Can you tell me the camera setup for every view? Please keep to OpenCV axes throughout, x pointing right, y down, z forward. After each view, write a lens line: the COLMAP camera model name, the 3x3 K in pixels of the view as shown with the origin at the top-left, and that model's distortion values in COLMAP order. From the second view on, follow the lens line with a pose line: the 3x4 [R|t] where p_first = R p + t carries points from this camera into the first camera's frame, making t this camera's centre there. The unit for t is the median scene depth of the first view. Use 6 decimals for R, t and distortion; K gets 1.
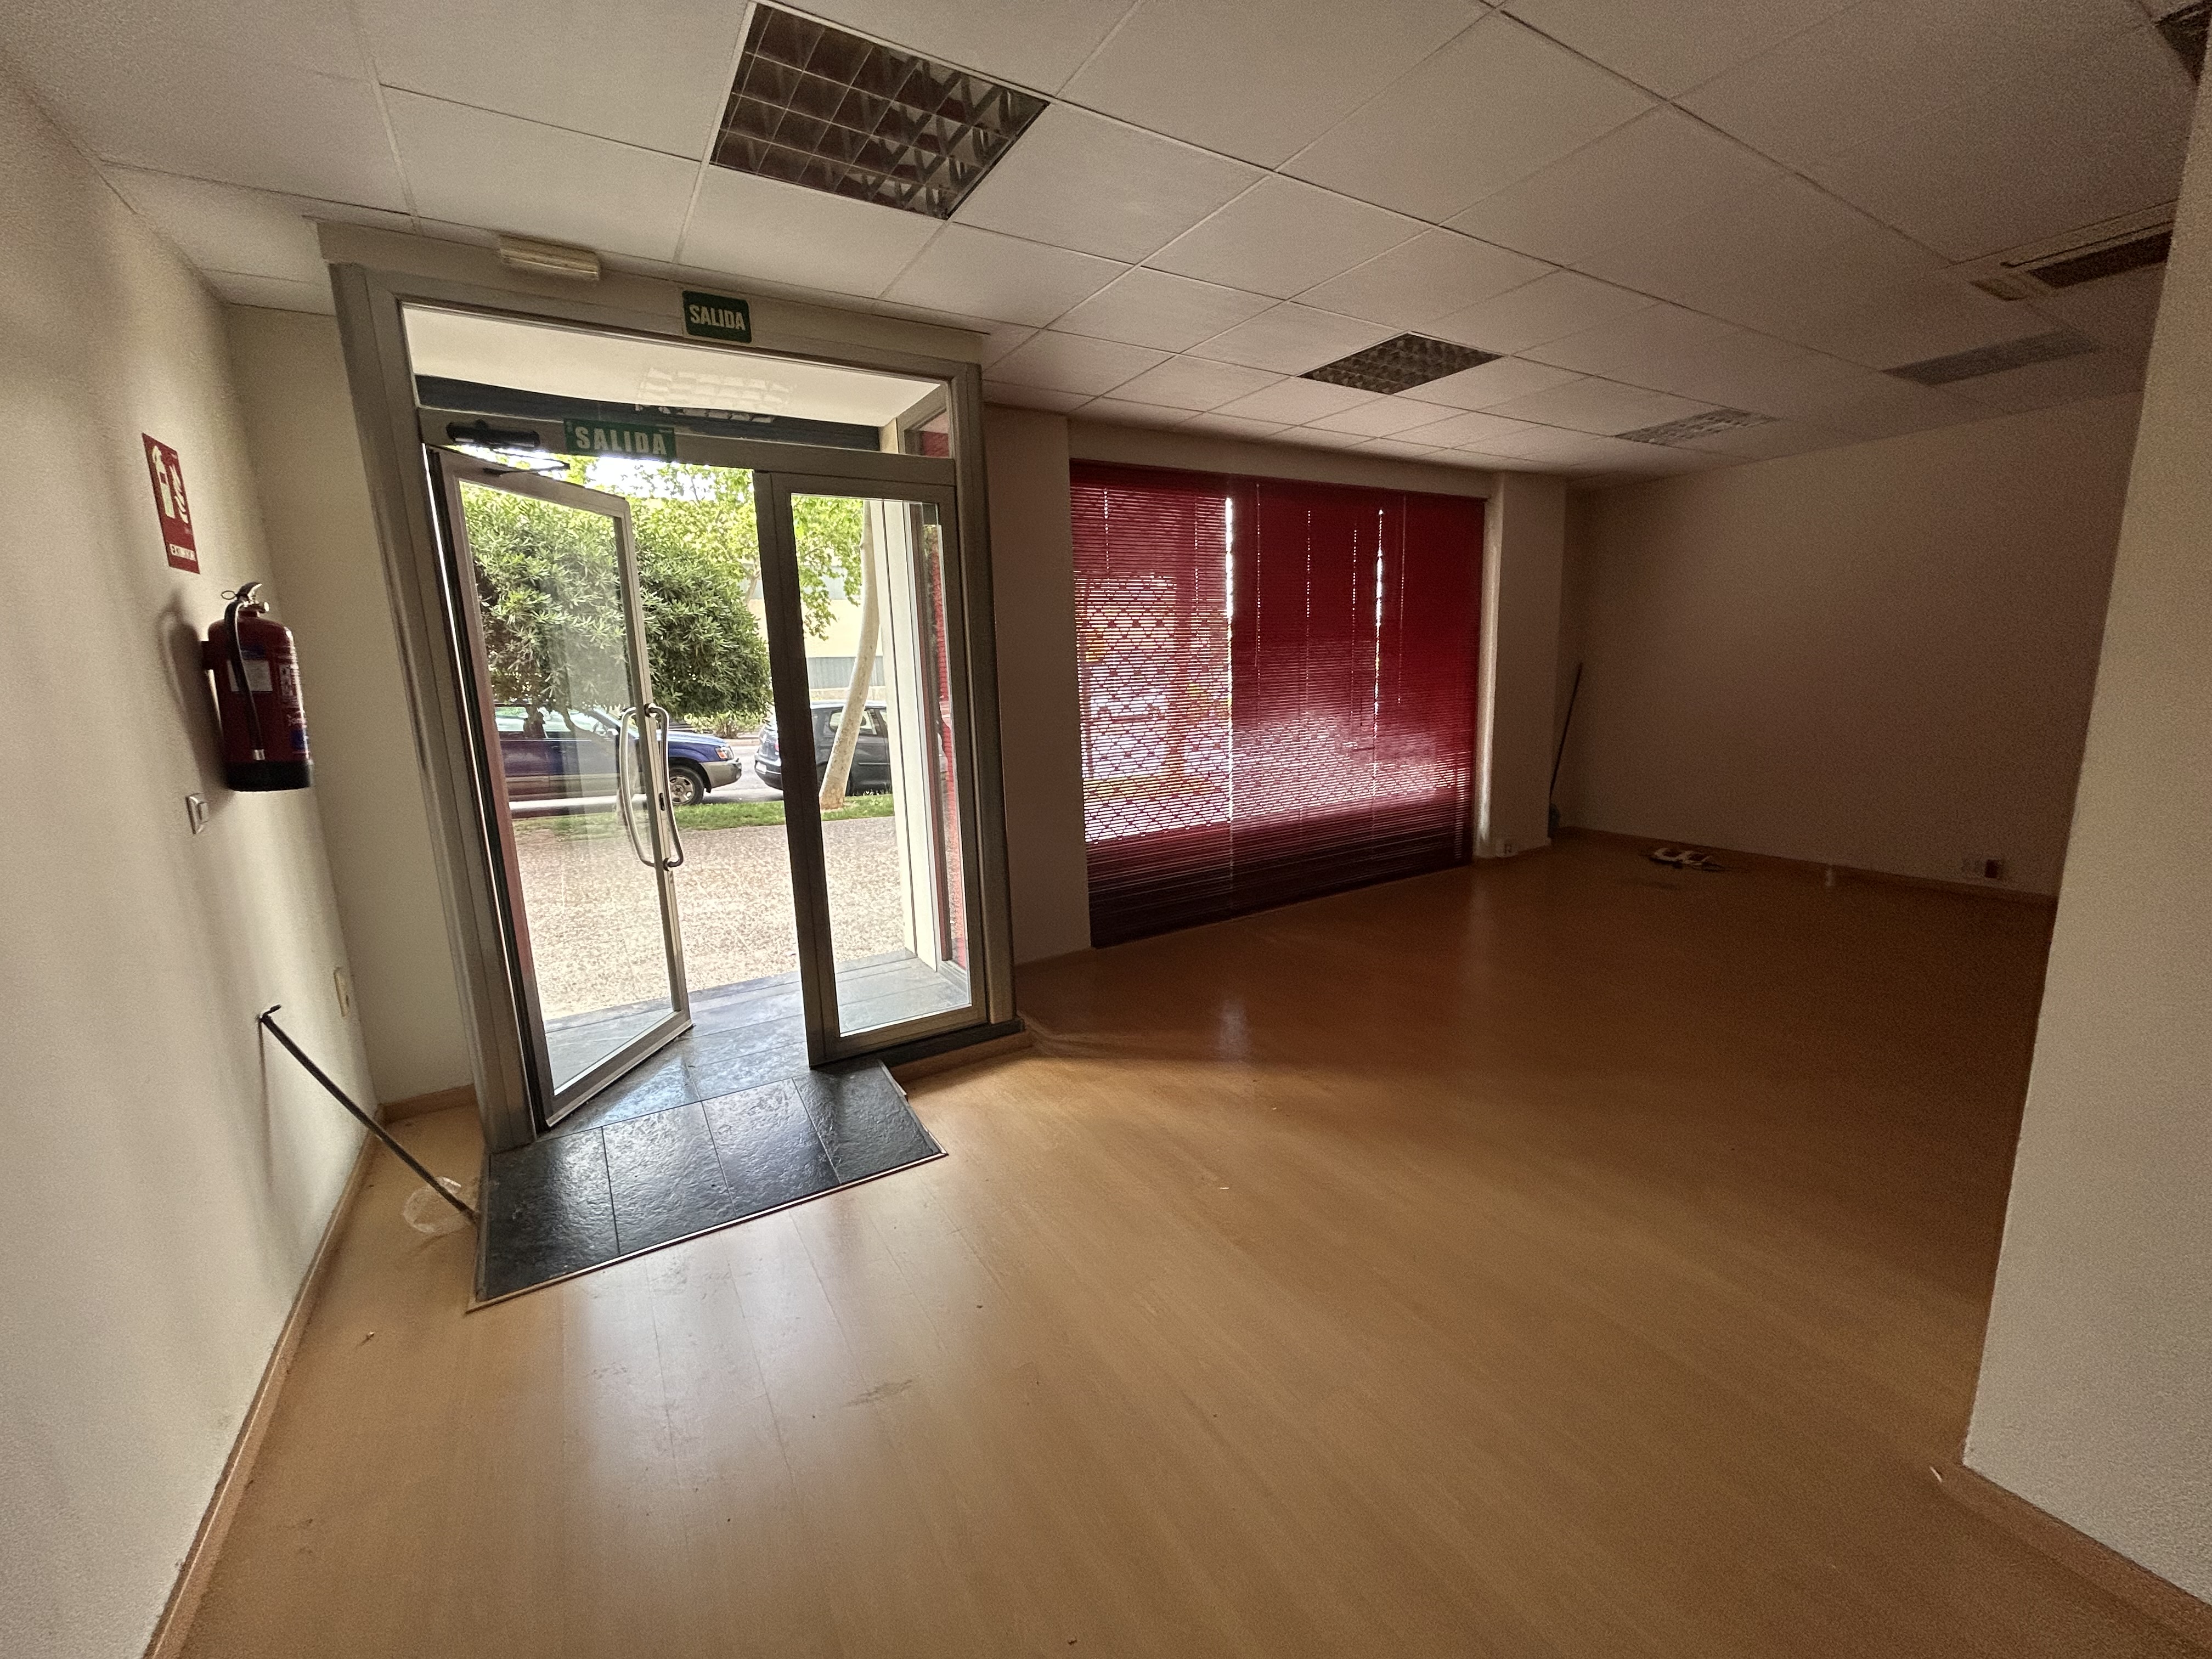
lens RADIAL K [[891.7, 0, 1102.9], [0, 891.7, 826.0], [0, 0, 1]] dist [-0.000187, 0.000573]
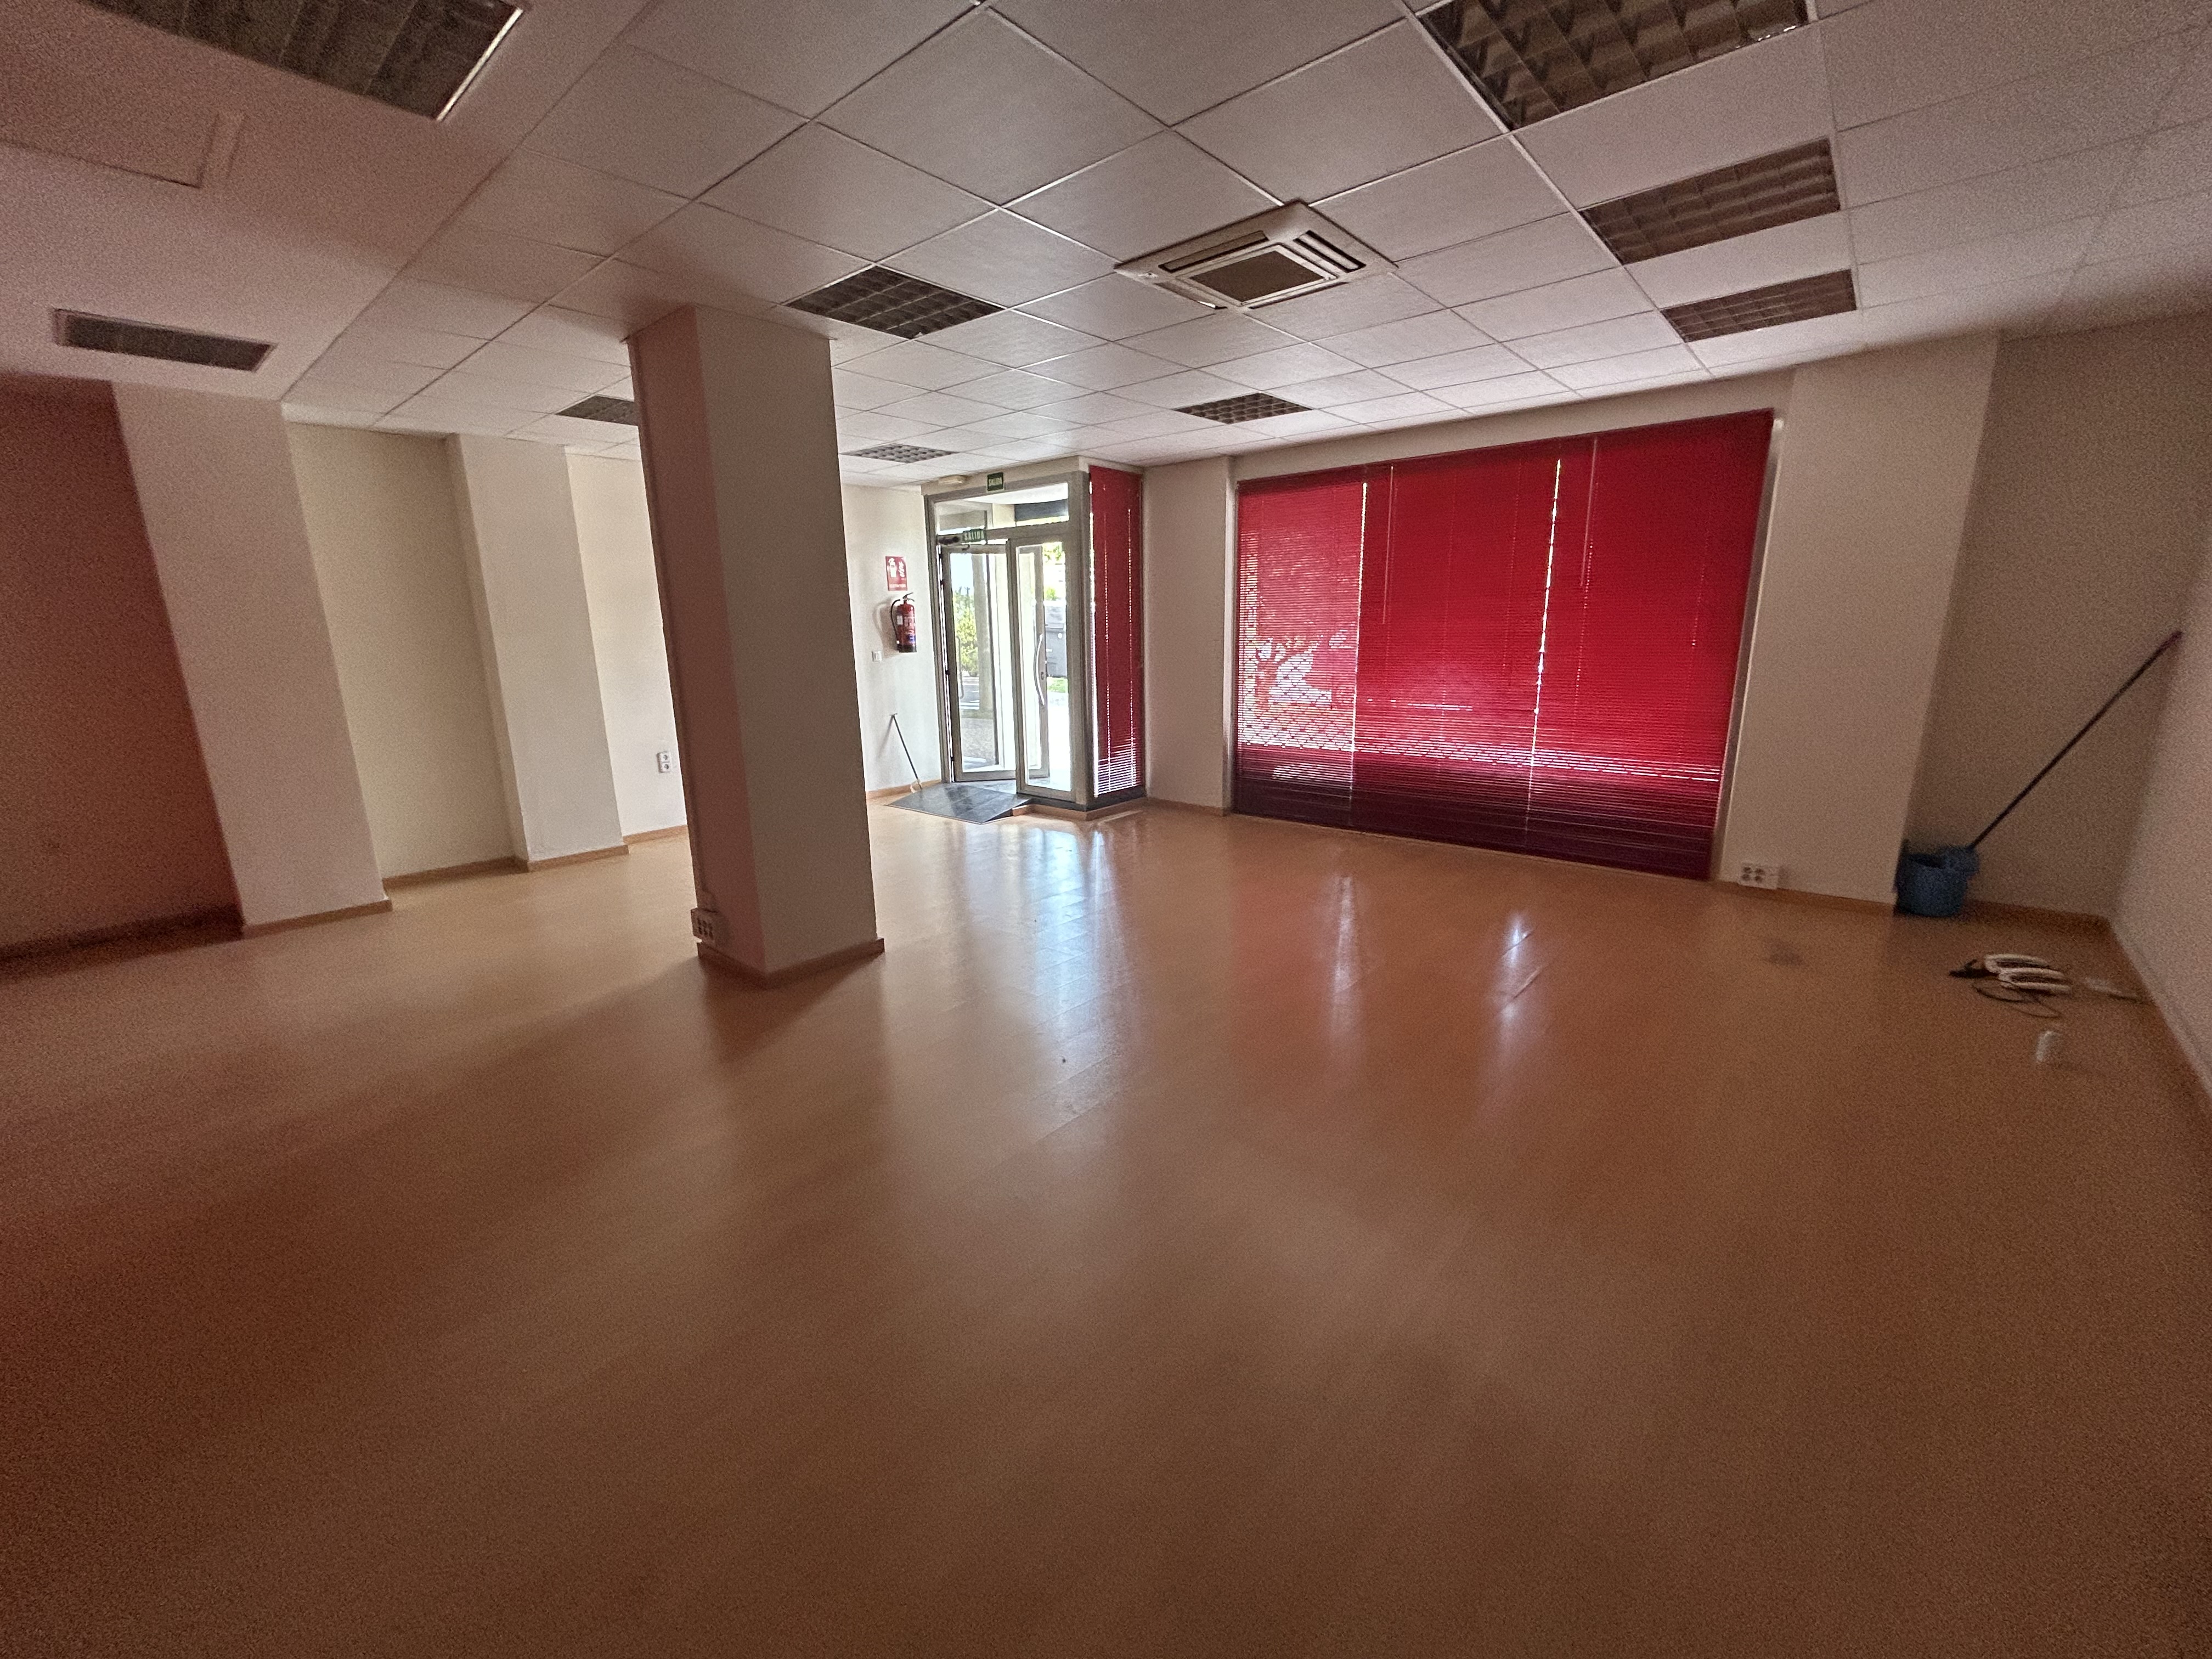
lens RADIAL K [[891.7, 0, 1102.9], [0, 891.7, 826.0], [0, 0, 1]] dist [-0.000187, 0.000573]
pose [[0.302043, 0.239359, -0.922755, 1.263719], [-0.163534, 0.966625, 0.197210, -0.094609], [0.939163, 0.091336, 0.331106, 0.297131]]
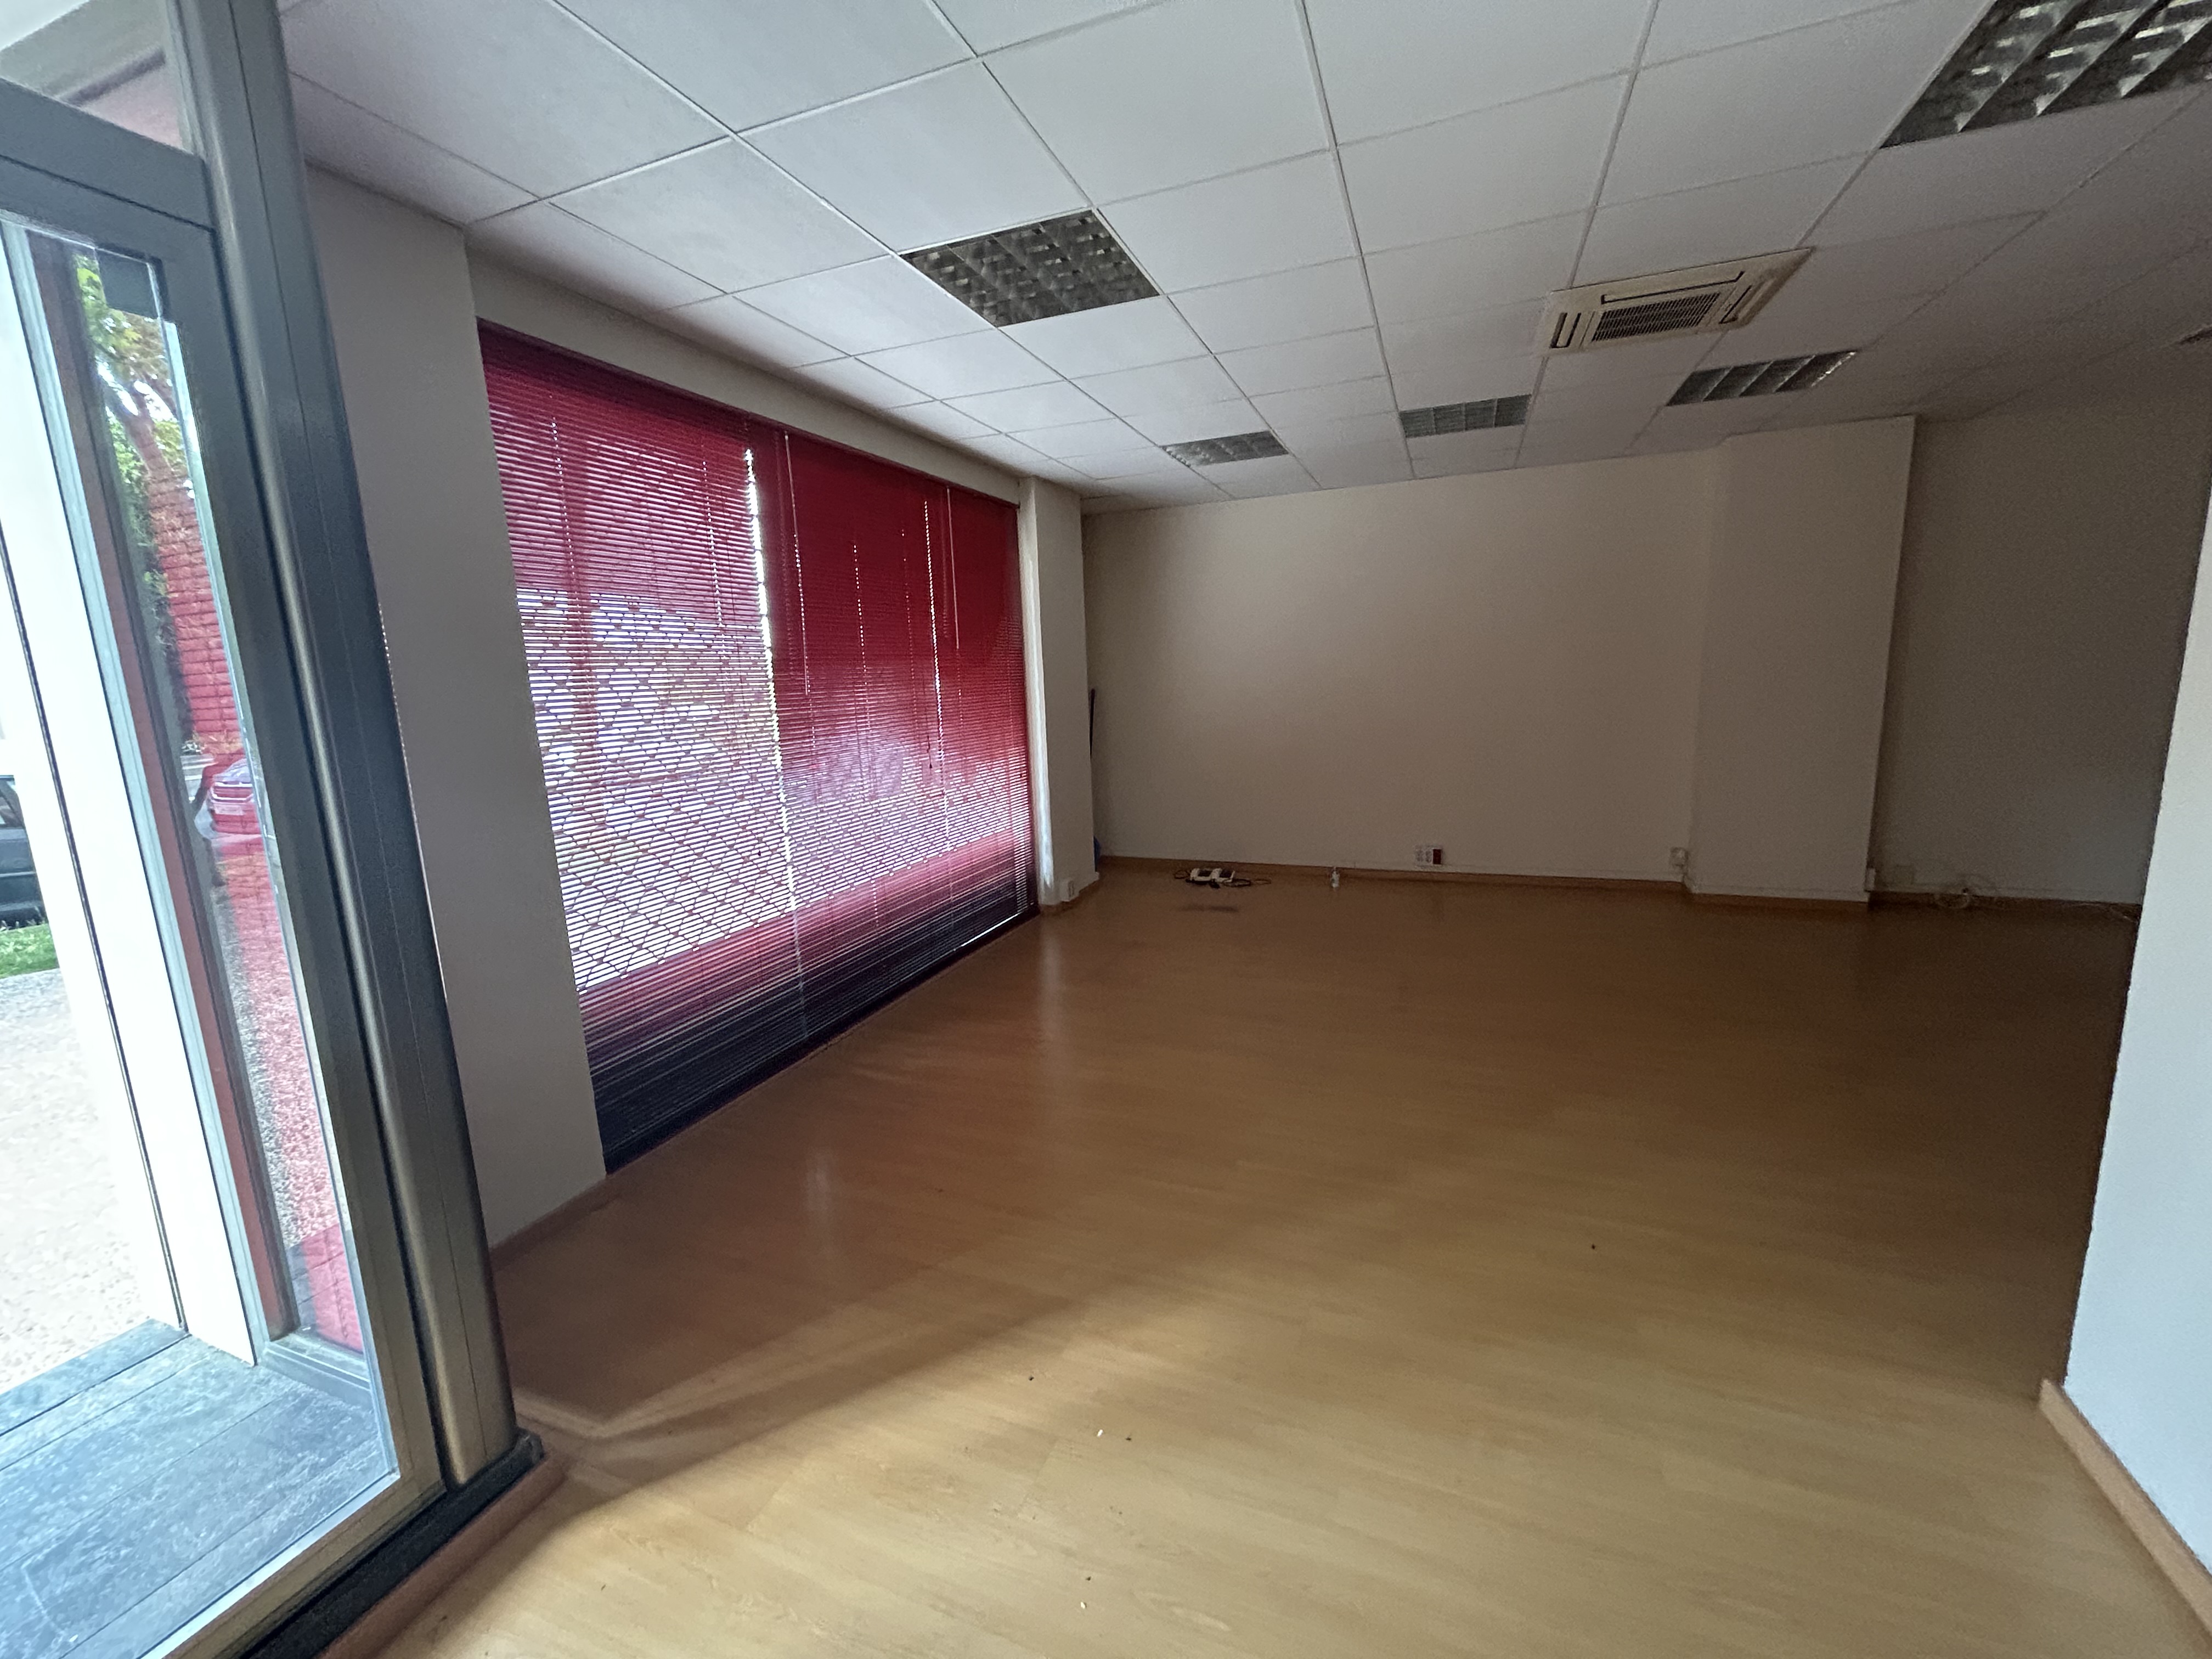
lens RADIAL K [[891.7, 0, 1102.9], [0, 891.7, 826.0], [0, 0, 1]] dist [-0.000187, 0.000573]
pose [[0.799368, -0.096973, 0.592964, -0.073180], [0.118221, 0.992983, 0.003019, -0.051734], [-0.589096, 0.067688, 0.805223, 0.312720]]
